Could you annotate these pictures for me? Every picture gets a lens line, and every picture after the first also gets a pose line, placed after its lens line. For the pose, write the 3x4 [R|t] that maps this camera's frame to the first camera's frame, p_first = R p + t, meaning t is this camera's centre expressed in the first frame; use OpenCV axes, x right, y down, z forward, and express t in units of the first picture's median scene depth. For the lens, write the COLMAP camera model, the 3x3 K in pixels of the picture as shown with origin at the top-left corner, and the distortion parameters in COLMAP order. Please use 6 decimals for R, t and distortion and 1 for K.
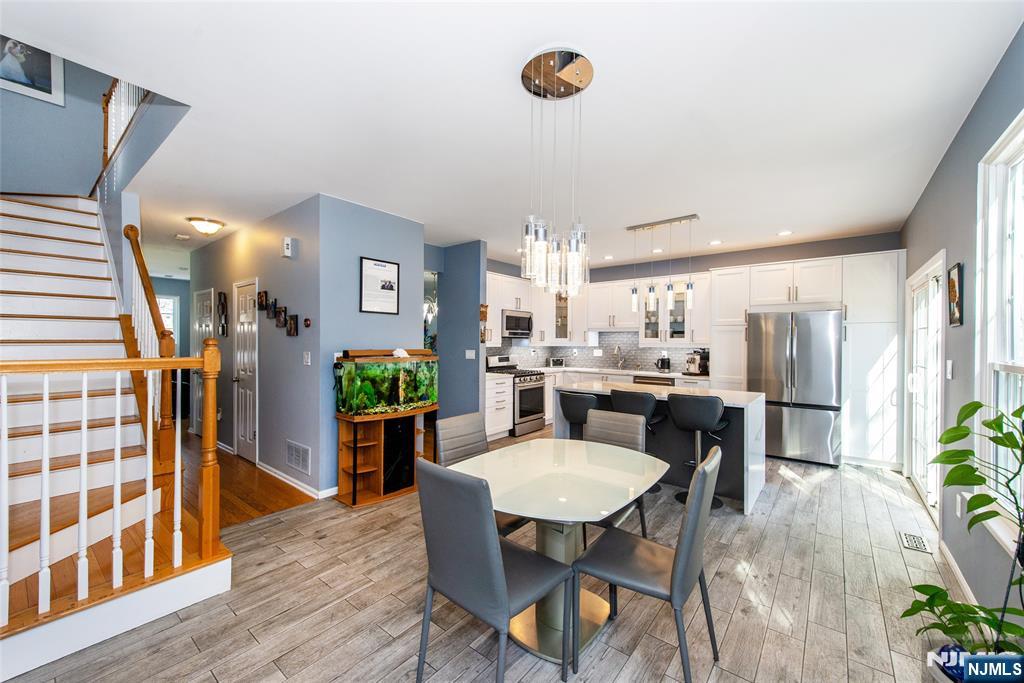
lens RADIAL K [[400.5, 0, 501.4], [0, 400.5, 339.9], [0, 0, 1]] dist [0.011138, -0.001580]
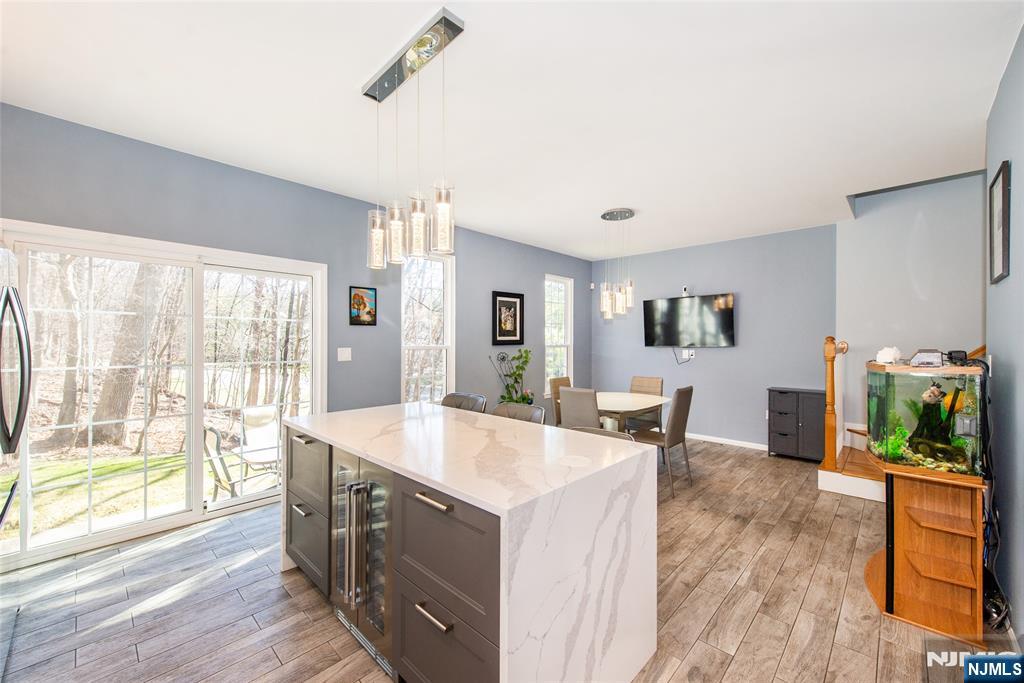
lens RADIAL K [[400.5, 0, 506.6], [0, 400.5, 343.5], [0, 0, 1]] dist [0.011138, -0.001580]
pose [[-0.997232, -0.008622, 0.073849, 0.187147], [-0.008615, 0.999963, 0.000417, 0.012078], [-0.073850, -0.000220, -0.997269, 1.055651]]
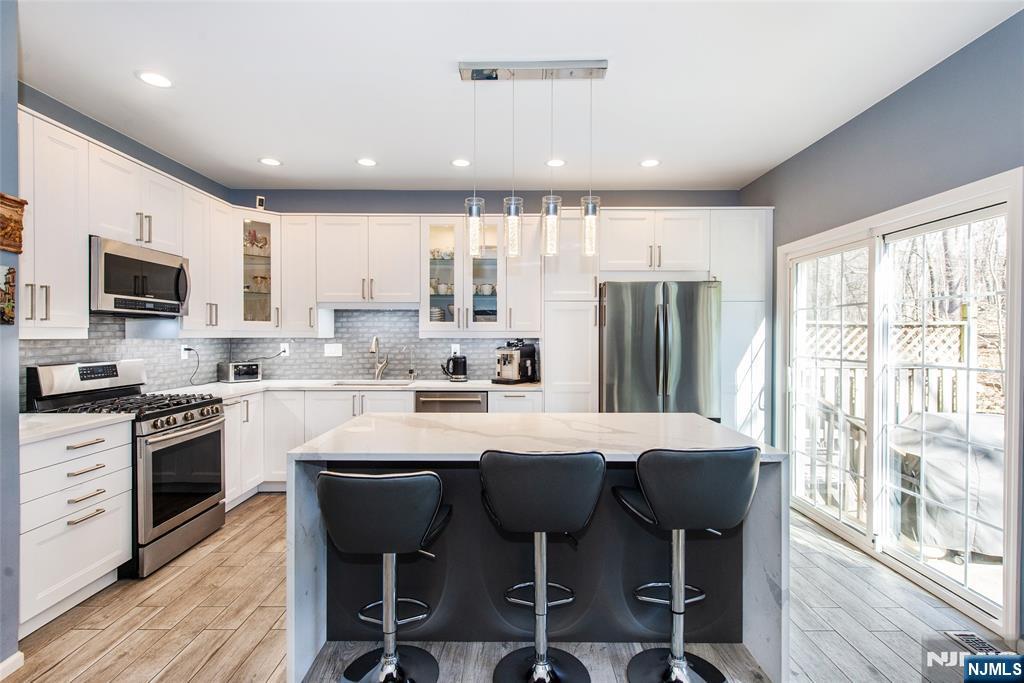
lens RADIAL K [[499.5, 0, 520.5], [0, 499.5, 339.4], [0, 0, 1]] dist [0.012095, -0.001250]
pose [[0.763712, -0.007614, 0.645512, 0.004209], [-0.001227, 0.999912, 0.013246, 0.011637], [-0.645556, -0.010908, 0.763635, 0.411894]]
